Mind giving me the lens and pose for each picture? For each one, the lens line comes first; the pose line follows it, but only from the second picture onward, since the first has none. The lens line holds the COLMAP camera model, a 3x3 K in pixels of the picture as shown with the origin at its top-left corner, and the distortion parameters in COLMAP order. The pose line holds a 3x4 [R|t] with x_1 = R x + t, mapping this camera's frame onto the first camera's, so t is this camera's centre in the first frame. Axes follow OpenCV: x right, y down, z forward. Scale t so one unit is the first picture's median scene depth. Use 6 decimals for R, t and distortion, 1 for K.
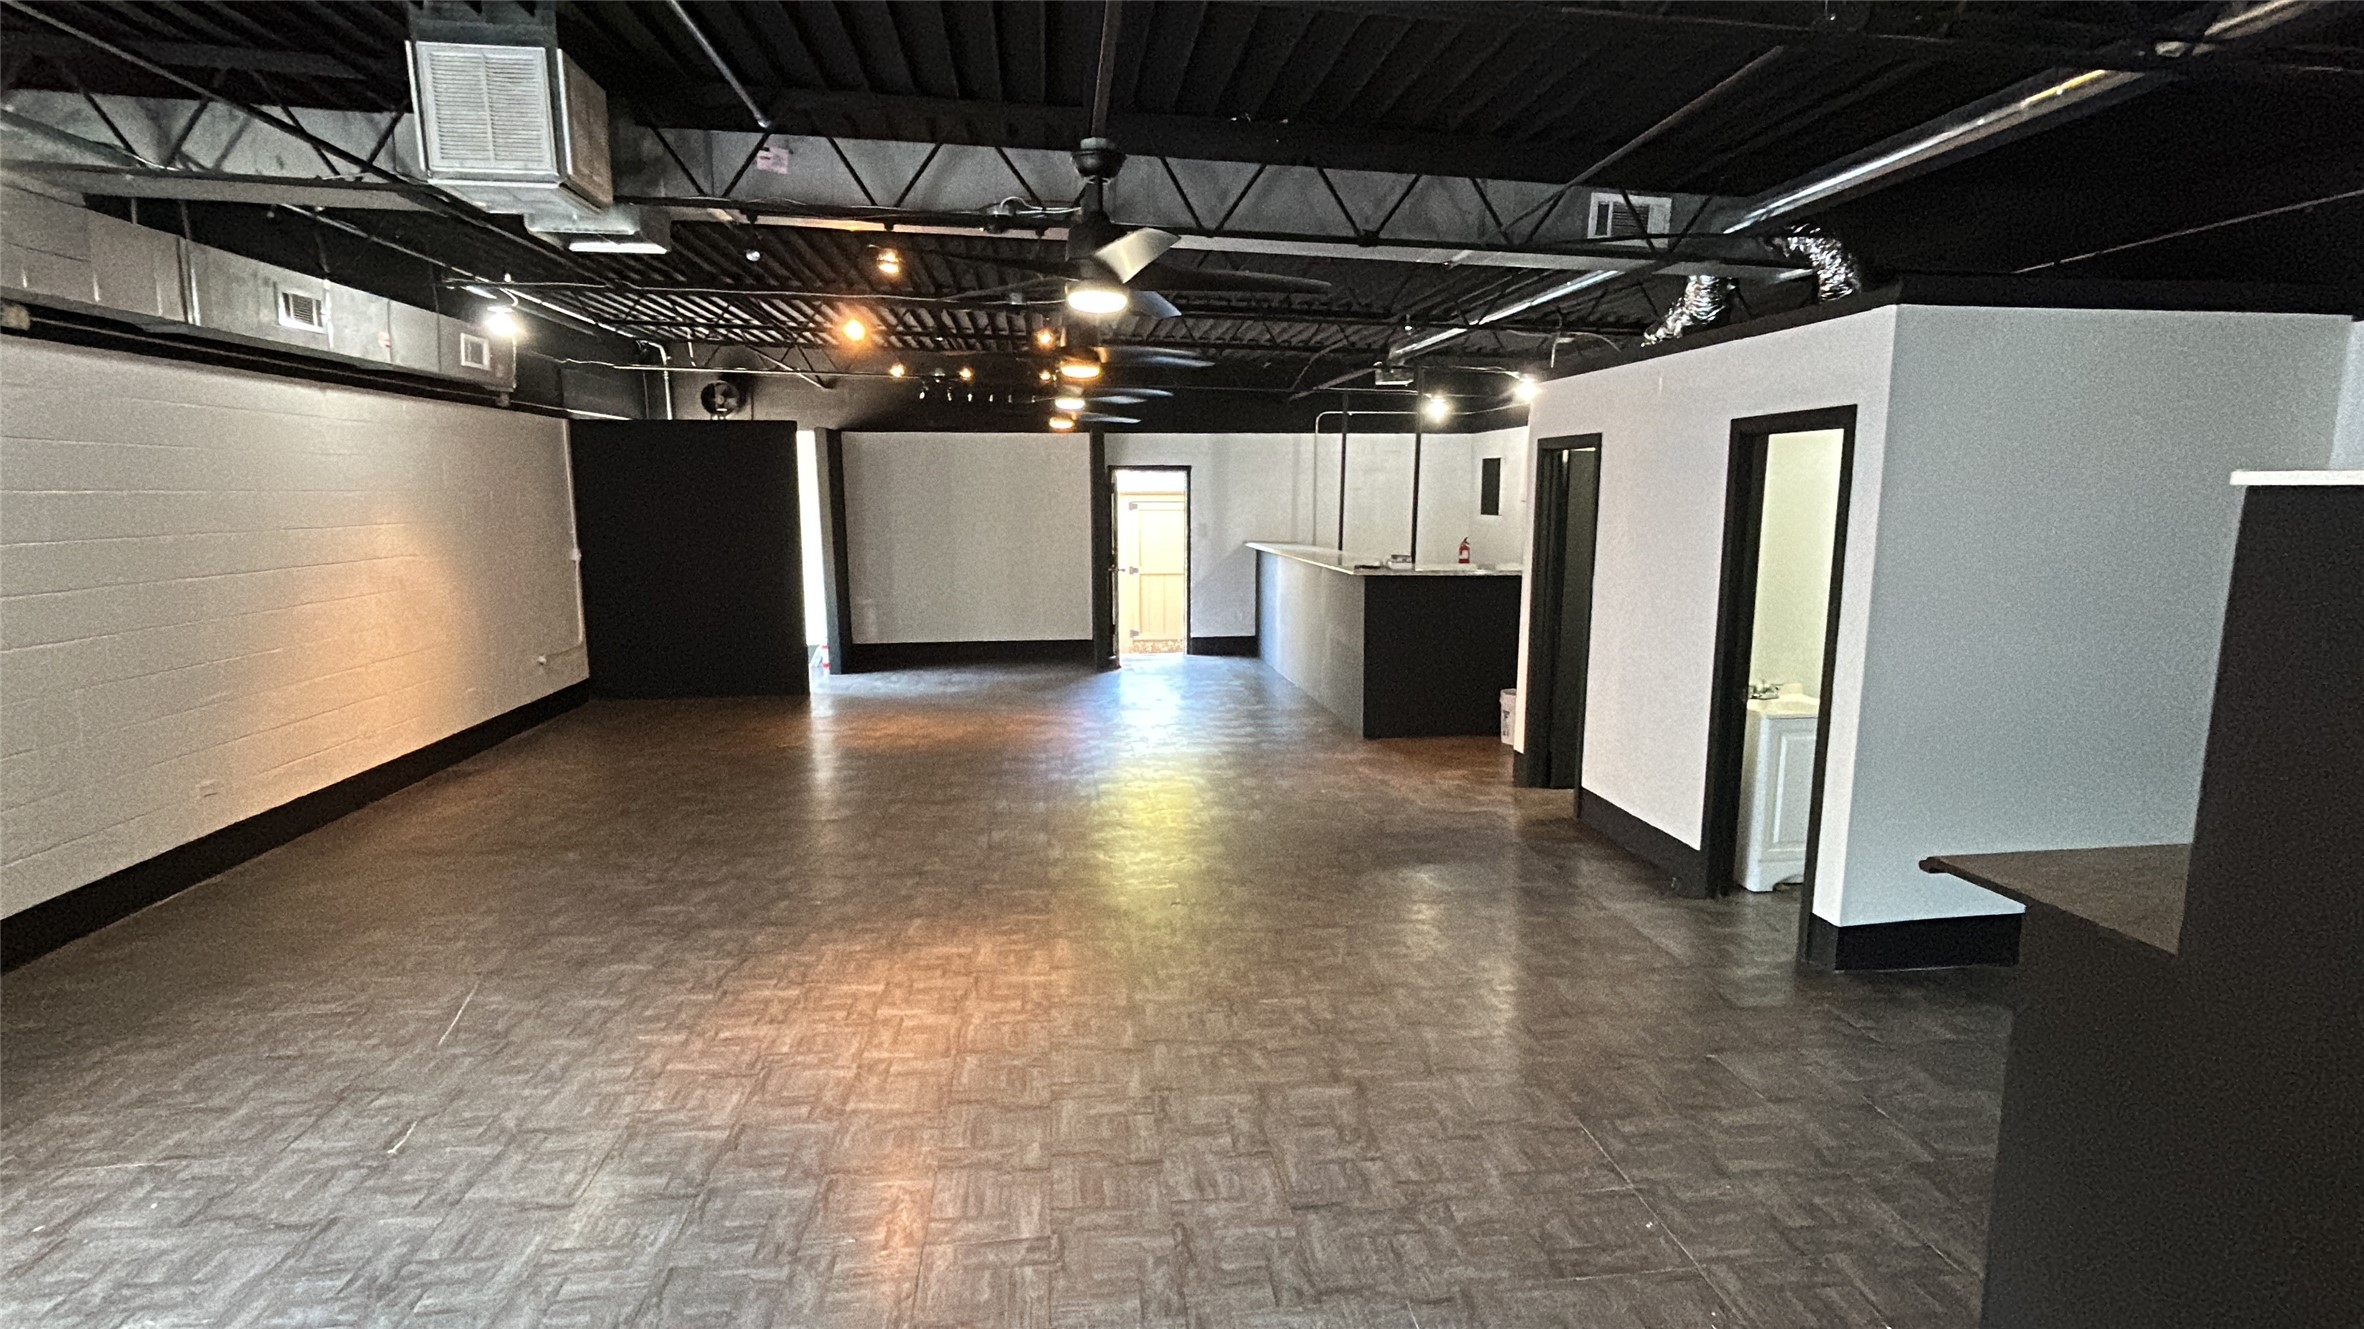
lens RADIAL K [[1102.0, 0, 1183.2], [0, 1102.0, 656.8], [0, 0, 1]] dist [-0.003145, 0.002849]
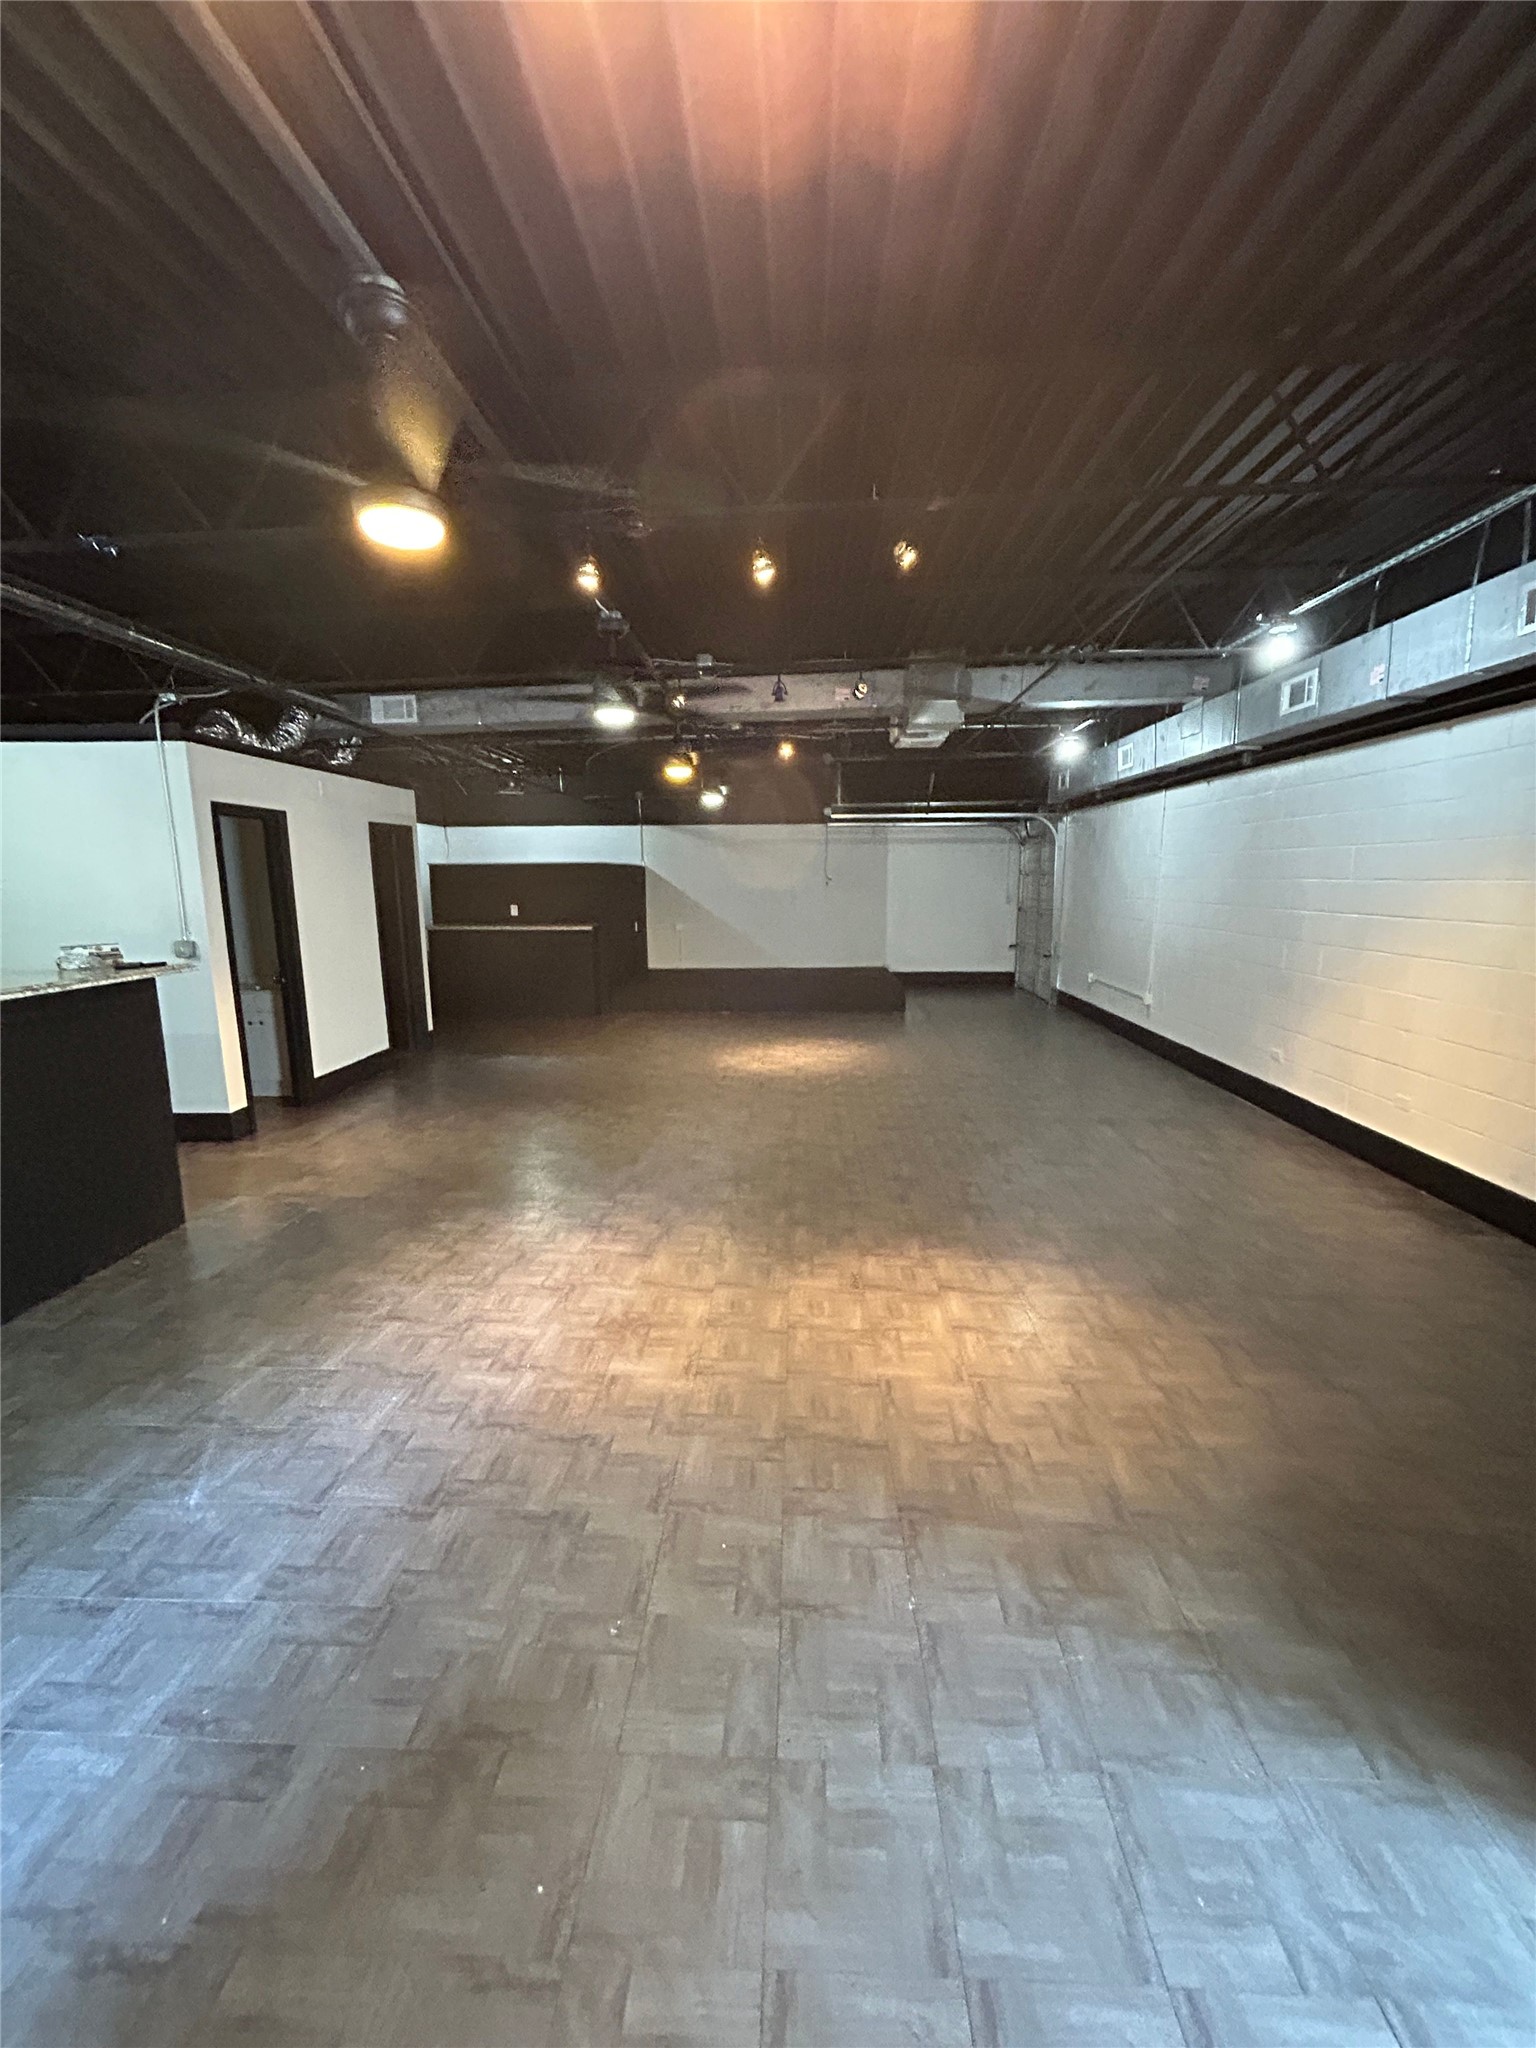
lens RADIAL K [[826.2, 0, 768.8], [0, 826.2, 1024.5], [0, 0, 1]] dist [-0.000357, 0.000400]
pose [[-0.986943, -0.024017, 0.159268, -0.490904], [0.028466, 0.947248, 0.319236, -0.358098], [-0.158533, 0.319602, -0.934196, 2.628260]]
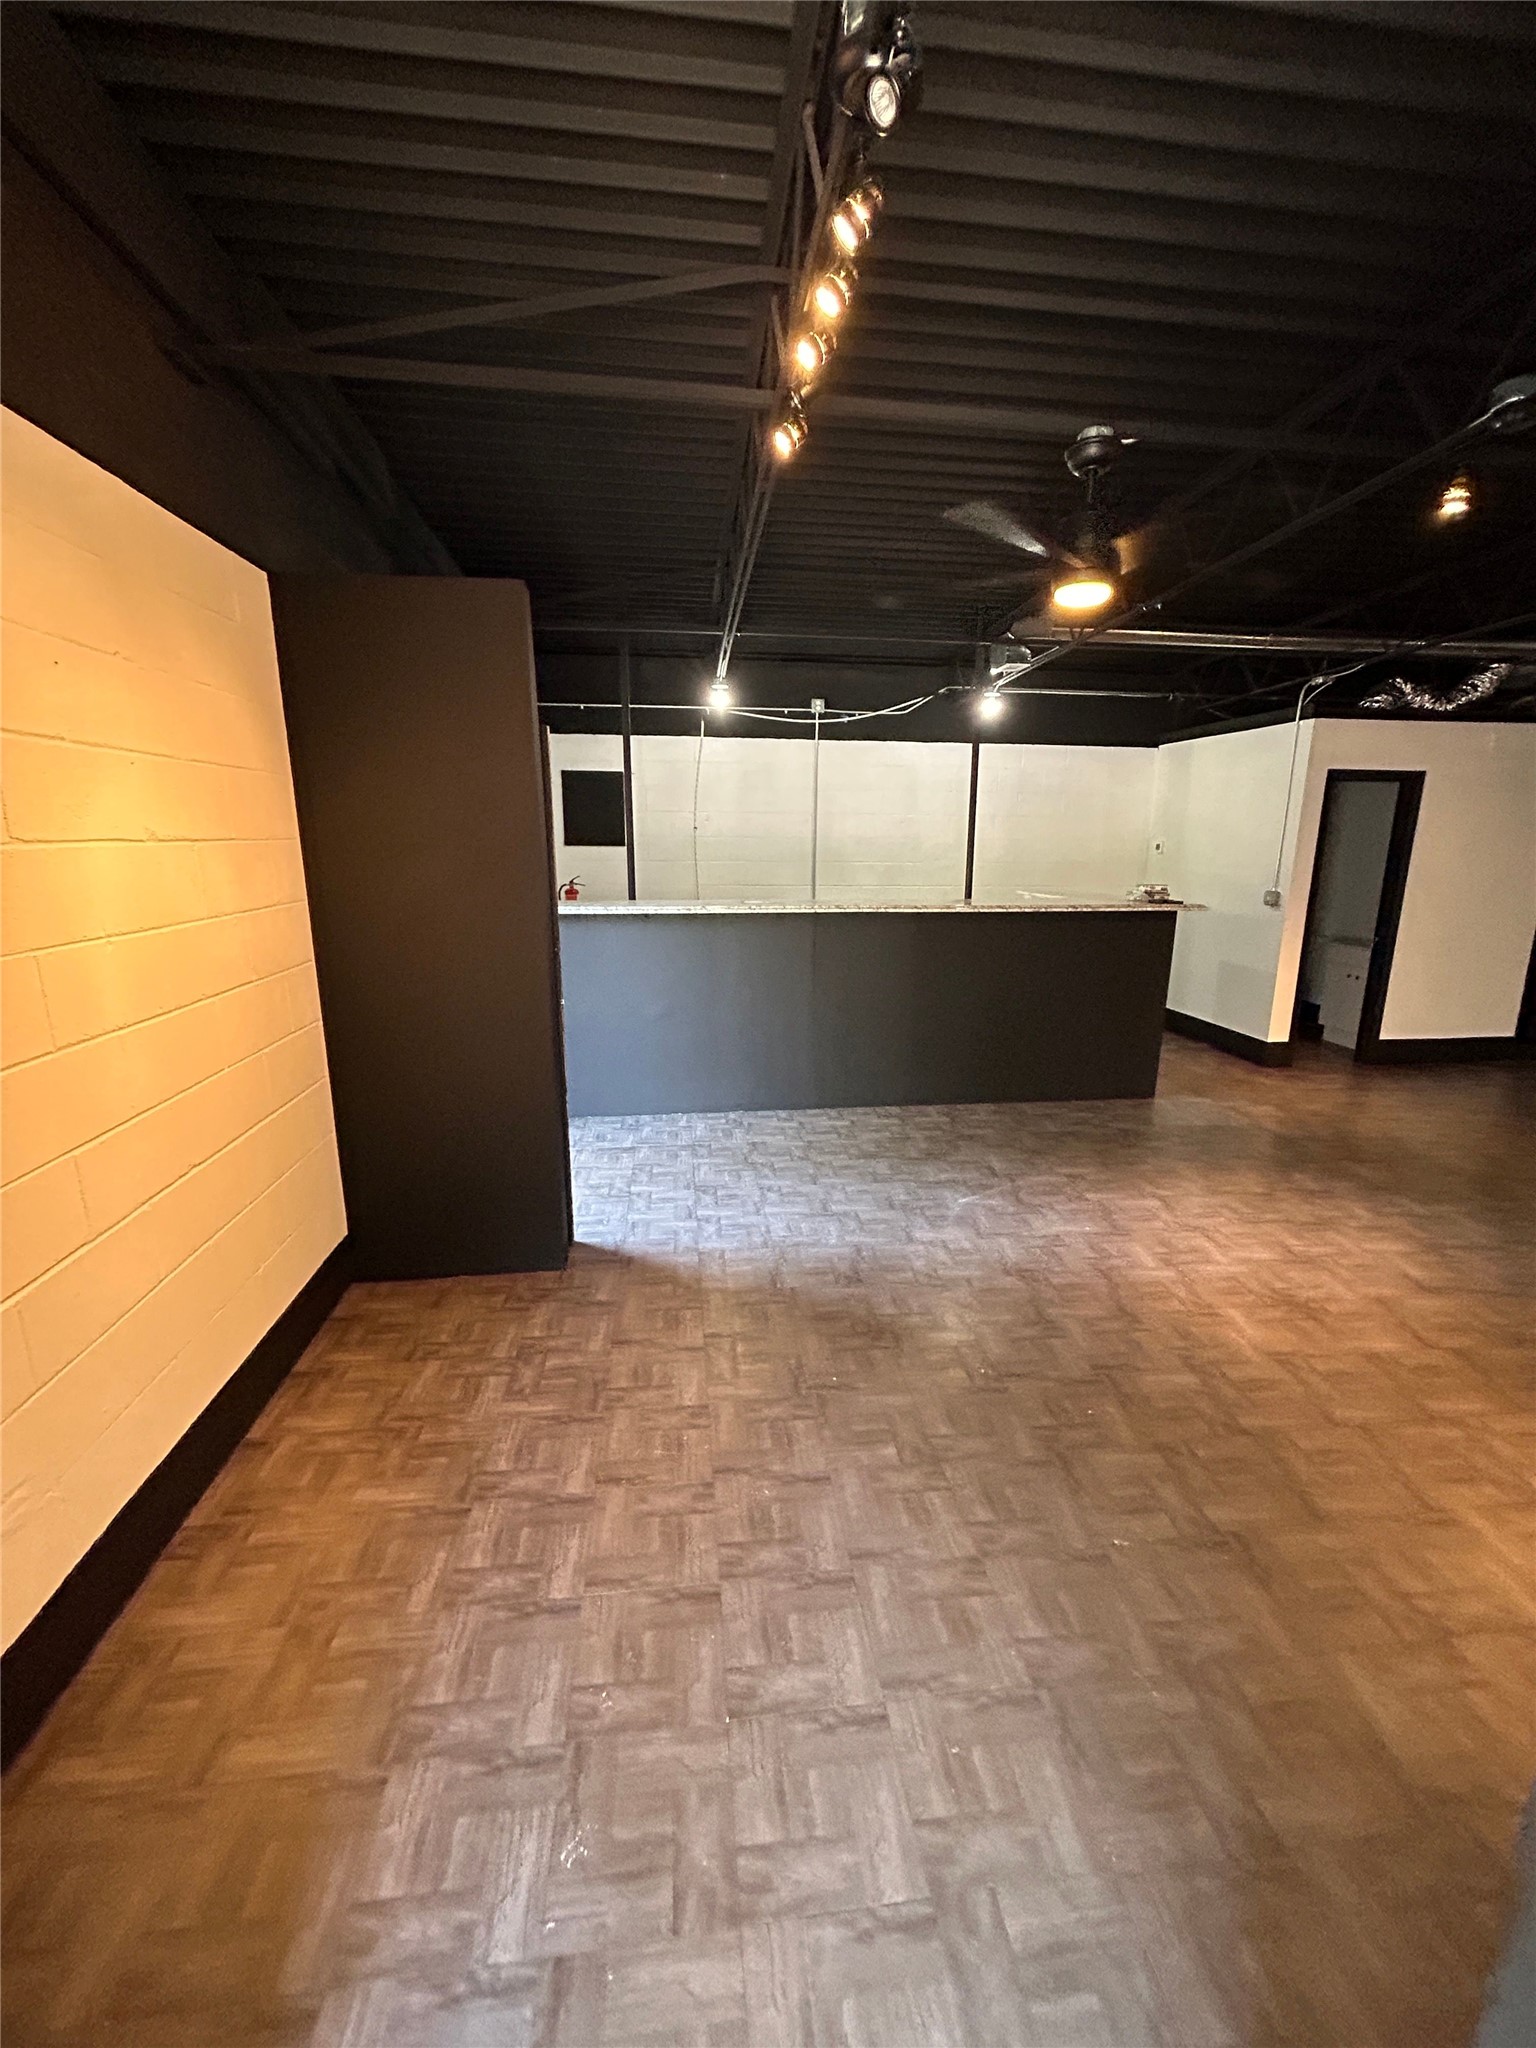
lens RADIAL K [[826.2, 0, 782.1], [0, 826.2, 1026.2], [0, 0, 1]] dist [-0.000357, 0.000400]
pose [[-0.002722, -0.225368, 0.974270, -0.892009], [0.141896, 0.964328, 0.223465, -0.328642], [-0.989878, 0.138853, 0.029354, 2.433786]]
